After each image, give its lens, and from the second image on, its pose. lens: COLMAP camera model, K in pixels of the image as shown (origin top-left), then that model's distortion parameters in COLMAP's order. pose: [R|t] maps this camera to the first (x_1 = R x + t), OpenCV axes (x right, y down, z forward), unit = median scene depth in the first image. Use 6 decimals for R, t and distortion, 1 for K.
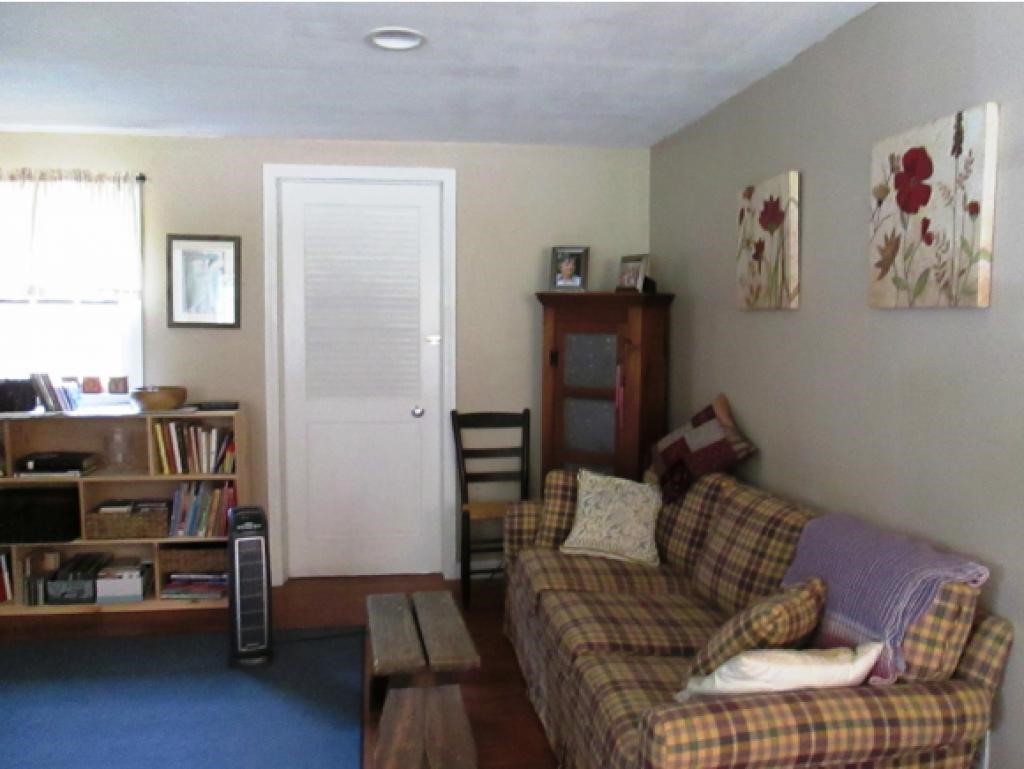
lens RADIAL K [[839.9, 0, 508.8], [0, 839.9, 385.6], [0, 0, 1]] dist [-0.044920, 0.008507]
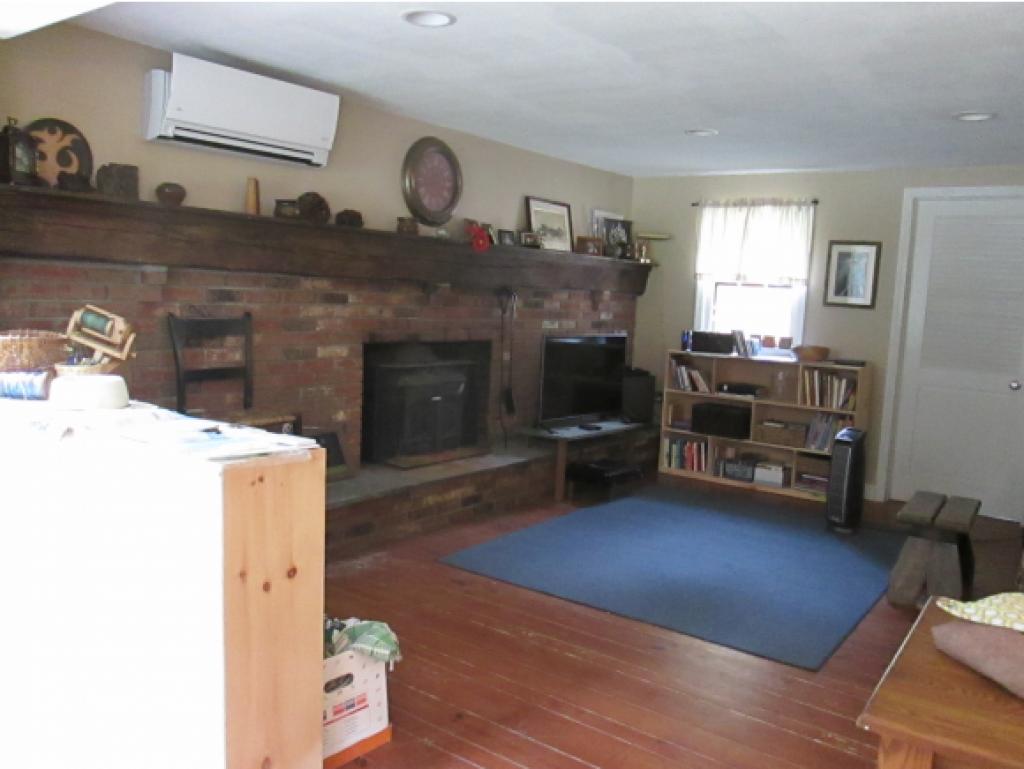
lens RADIAL K [[839.9, 0, 510.7], [0, 839.9, 384.1], [0, 0, 1]] dist [-0.044920, 0.008507]
pose [[0.701869, 0.110405, -0.703698, 0.249828], [-0.100279, 0.993391, 0.055837, 0.039663], [0.705212, 0.031376, 0.708302, -0.407705]]
